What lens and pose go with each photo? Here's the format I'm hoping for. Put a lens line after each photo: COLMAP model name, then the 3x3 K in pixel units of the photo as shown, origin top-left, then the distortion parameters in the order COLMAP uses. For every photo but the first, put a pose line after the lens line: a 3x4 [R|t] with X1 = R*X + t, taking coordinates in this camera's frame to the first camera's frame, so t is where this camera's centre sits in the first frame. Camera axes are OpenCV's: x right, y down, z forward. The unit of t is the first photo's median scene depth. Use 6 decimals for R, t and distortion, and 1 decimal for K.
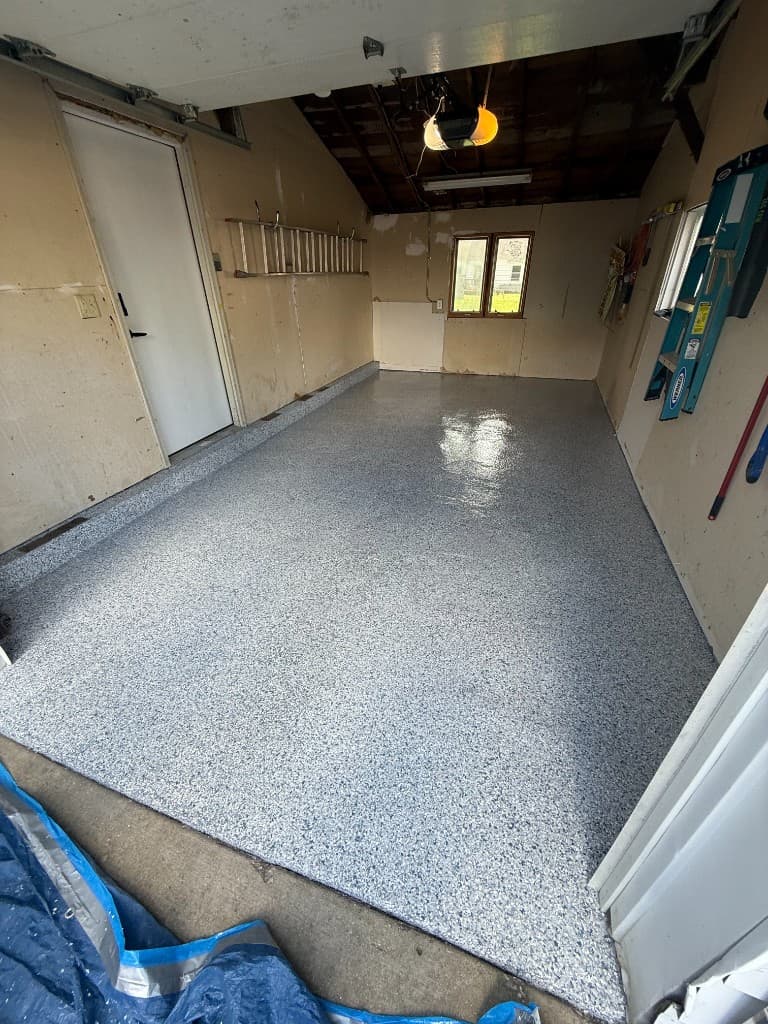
lens RADIAL K [[404.8, 0, 384.0], [0, 404.8, 512.0], [0, 0, 1]] dist [0.008282, 0.000574]
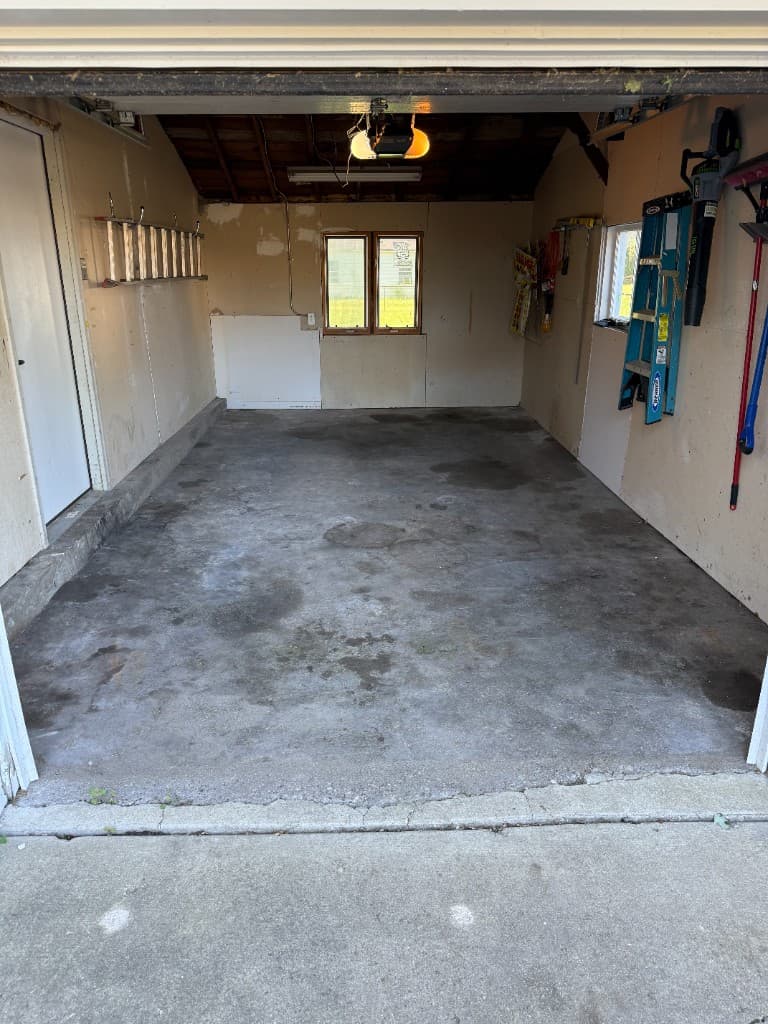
lens RADIAL K [[688.0, 0, 384.0], [0, 688.0, 512.0], [0, 0, 1]] dist [0.171949, -0.269811]
pose [[0.939740, -0.105401, 0.325238, -0.234262], [0.167506, 0.971236, -0.169239, 0.076699], [-0.298045, 0.213520, 0.930365, -0.165405]]
